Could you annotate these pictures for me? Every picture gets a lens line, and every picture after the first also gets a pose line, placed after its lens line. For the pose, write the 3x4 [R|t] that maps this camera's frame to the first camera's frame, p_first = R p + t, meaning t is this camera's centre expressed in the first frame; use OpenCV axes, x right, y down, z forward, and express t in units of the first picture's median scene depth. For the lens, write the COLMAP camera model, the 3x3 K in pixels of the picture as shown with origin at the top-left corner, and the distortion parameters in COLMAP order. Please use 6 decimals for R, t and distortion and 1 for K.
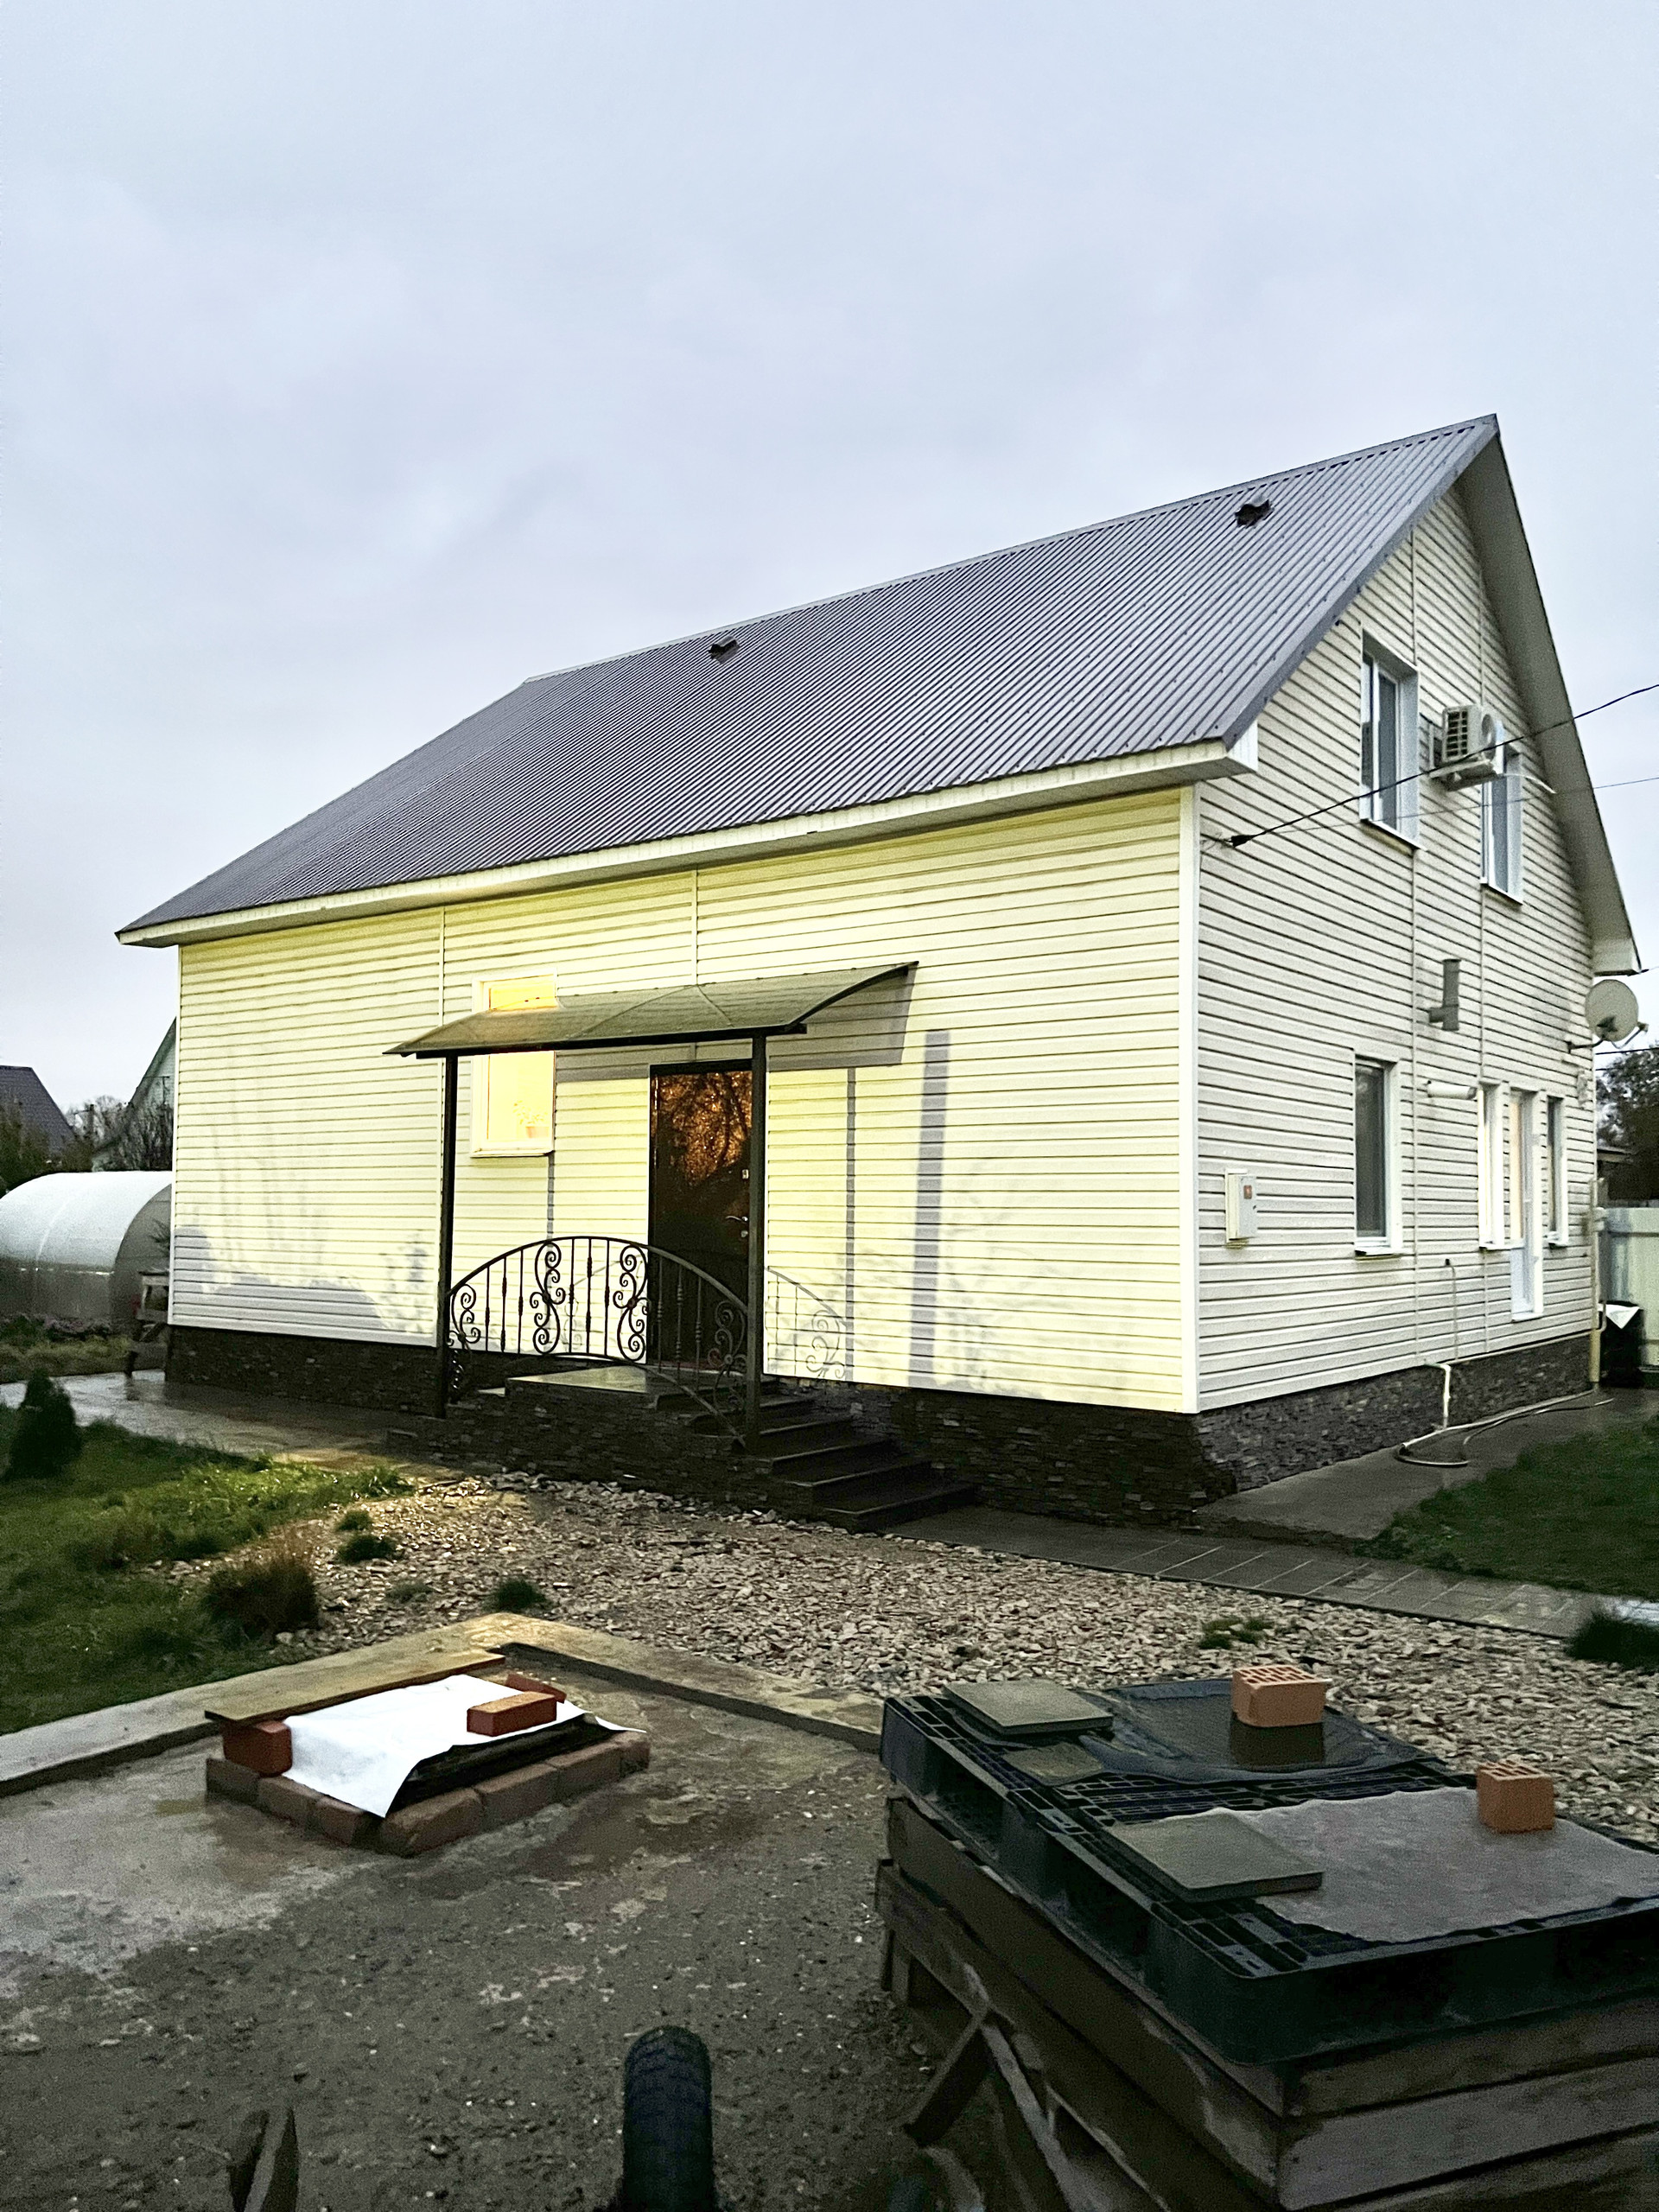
lens RADIAL K [[1632.1, 0, 741.7], [0, 1632.1, 1090.9], [0, 0, 1]] dist [0.056323, -0.066275]
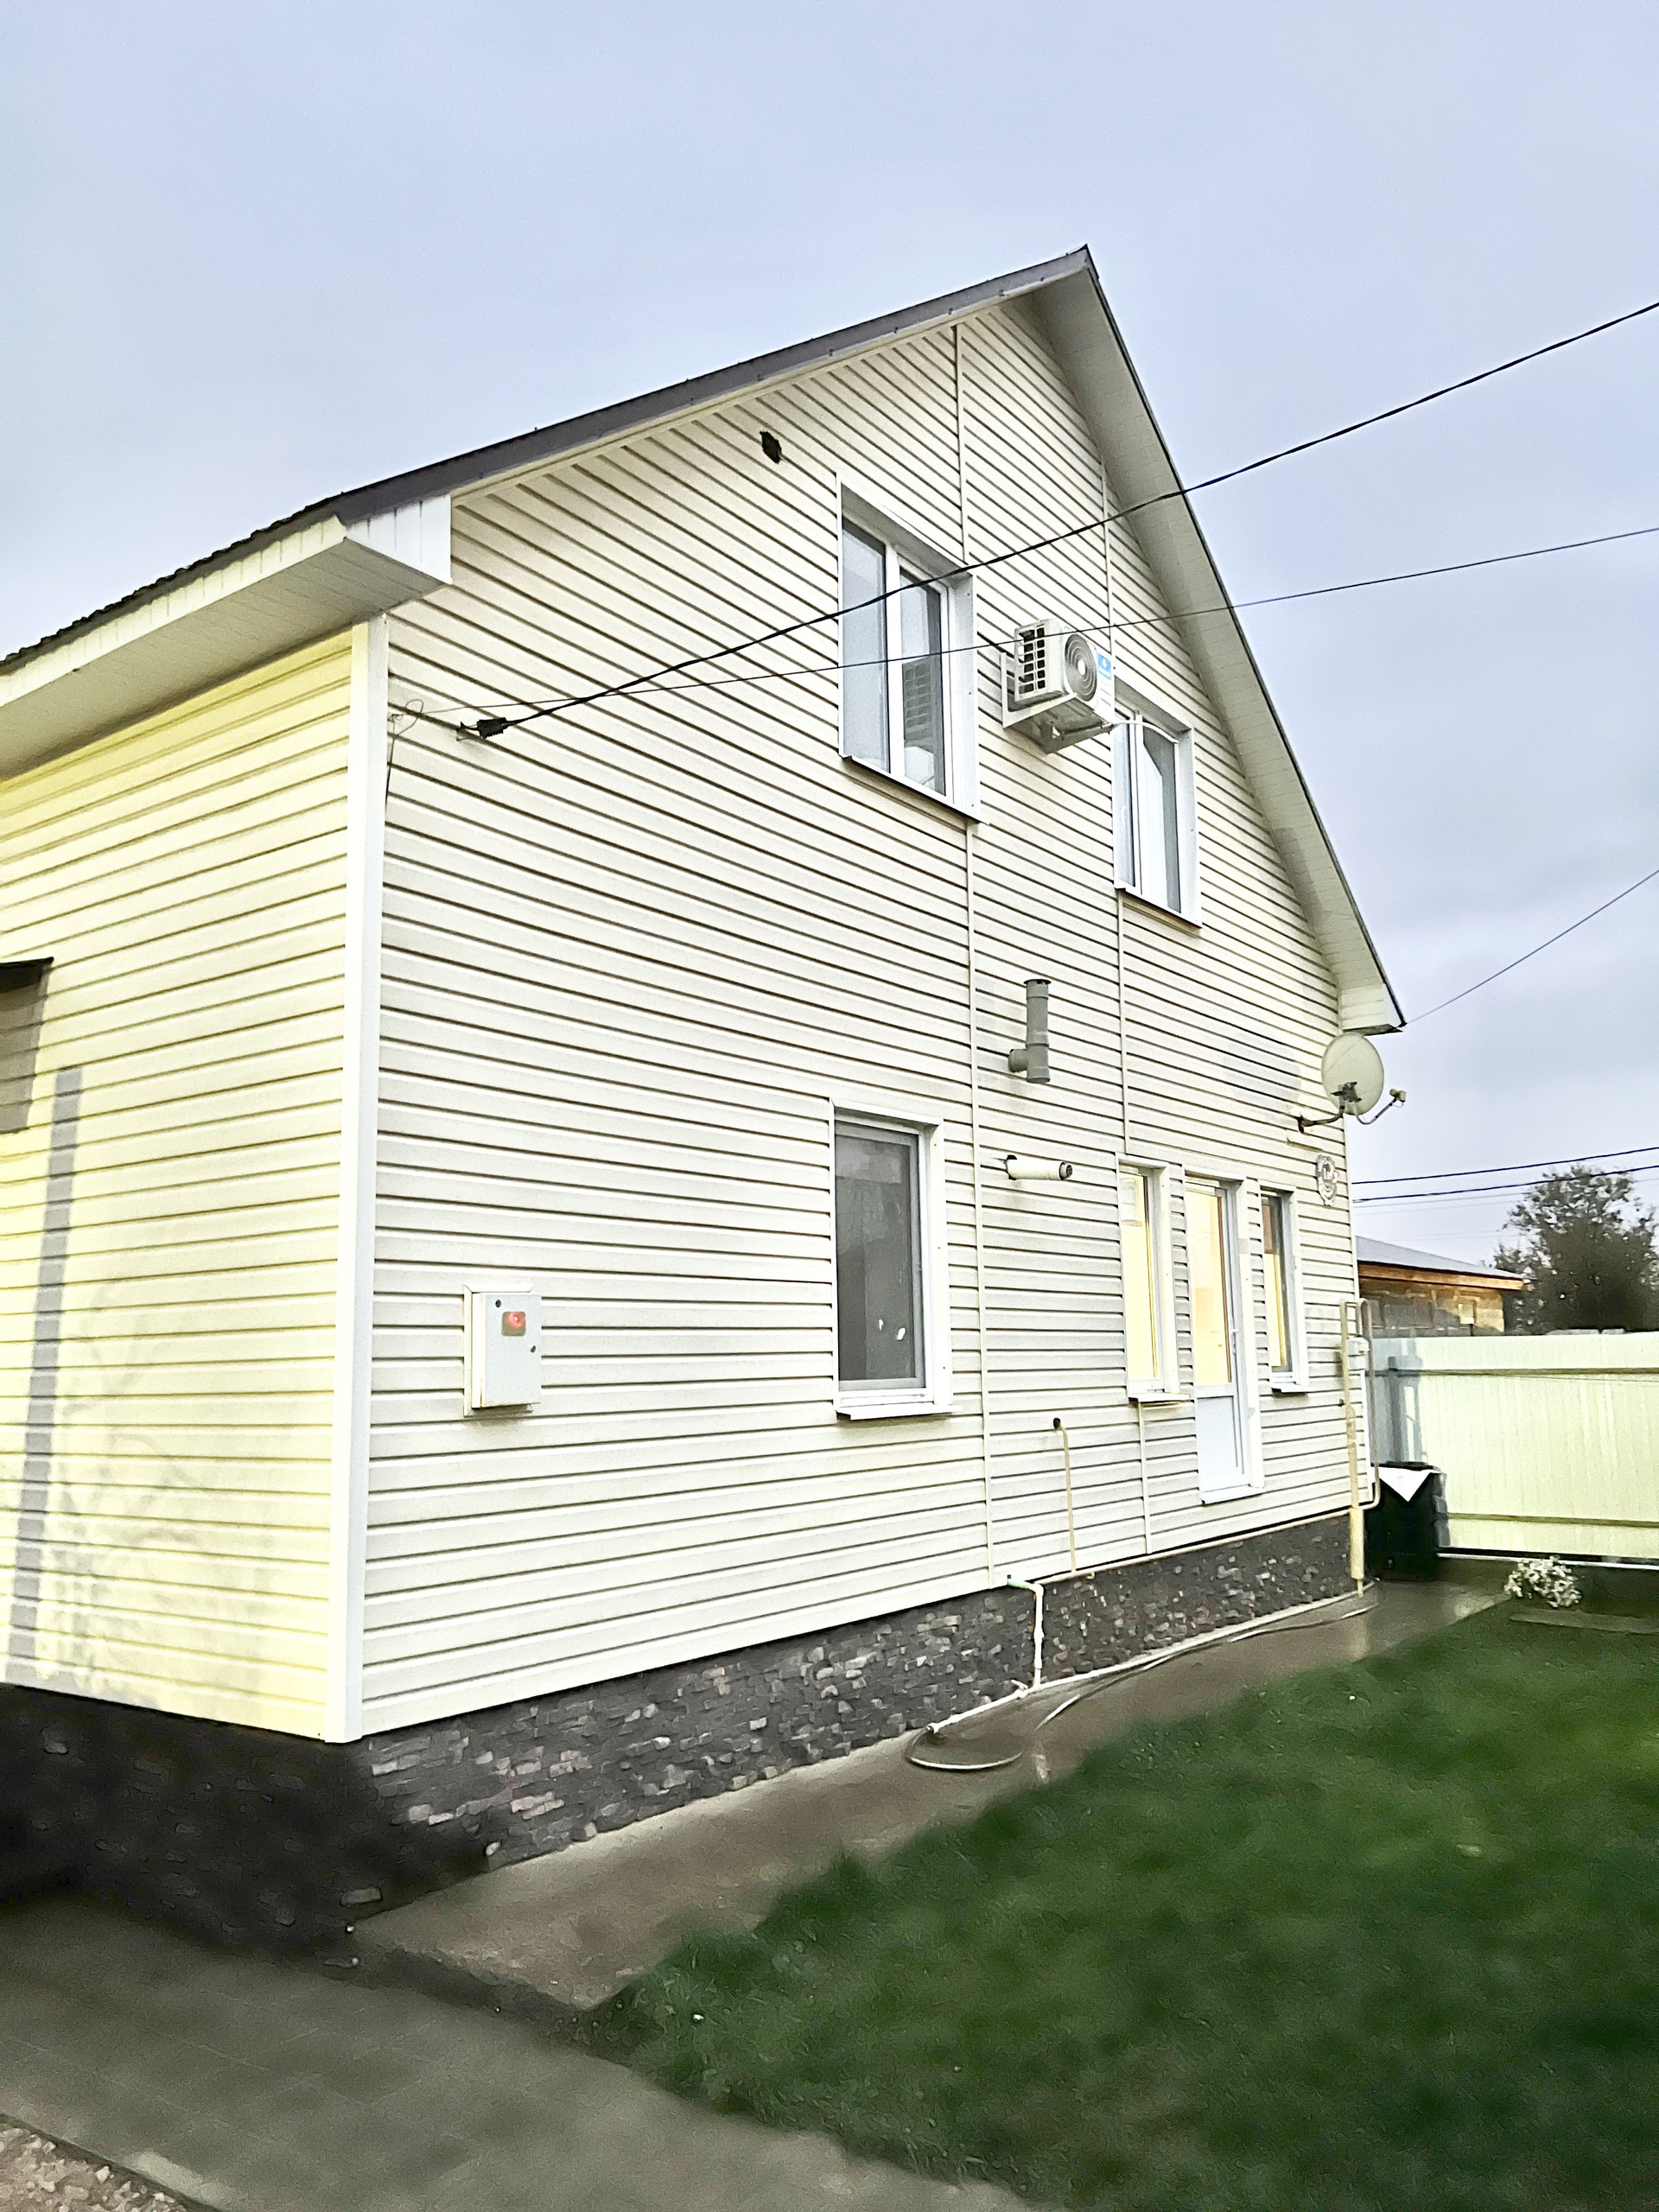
lens RADIAL K [[1632.1, 0, 790.9], [0, 1632.1, 1098.6], [0, 0, 1]] dist [0.056323, -0.066275]
pose [[0.998998, -0.022027, 0.038952, 0.308469], [0.025448, 0.995652, -0.089611, 0.029624], [-0.036808, 0.090513, 0.995215, 0.334481]]
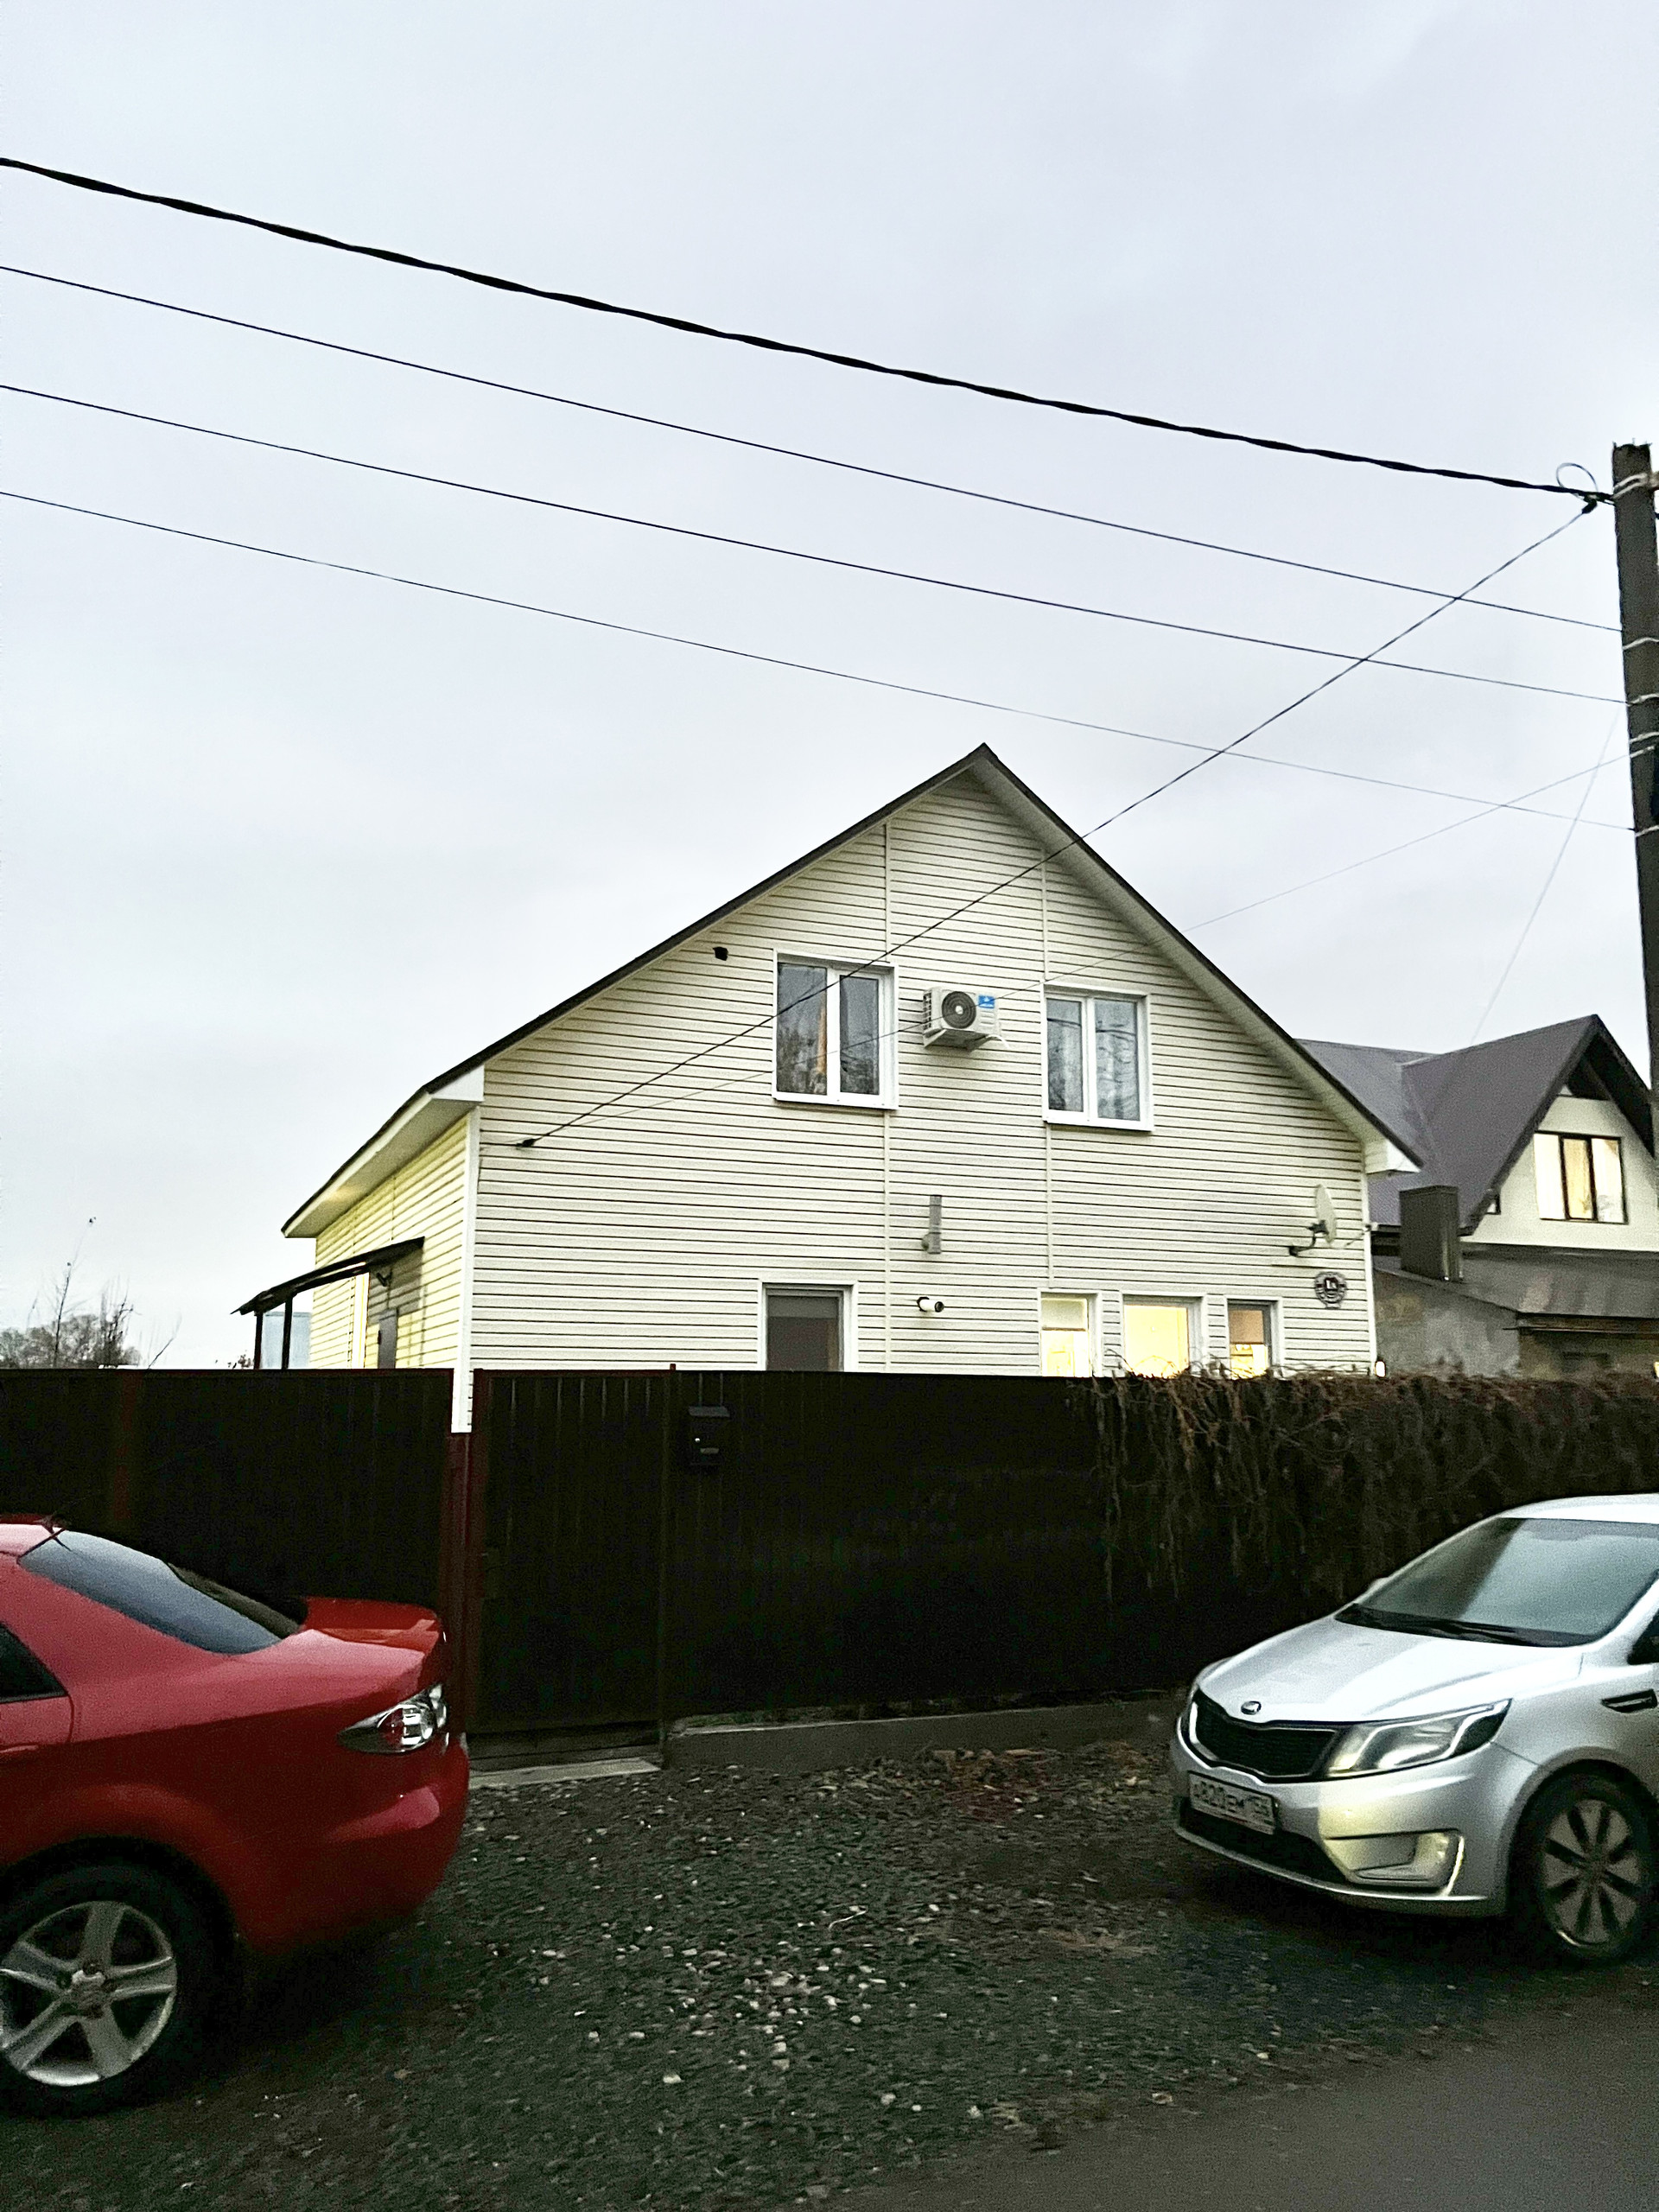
lens RADIAL K [[1632.1, 0, 832.8], [0, 1632.1, 1060.3], [0, 0, 1]] dist [0.056323, -0.066275]
pose [[0.874788, -0.108058, -0.472303, 0.968774], [0.038654, 0.987270, -0.154283, 0.004751], [0.482962, 0.116708, 0.867829, -0.088245]]
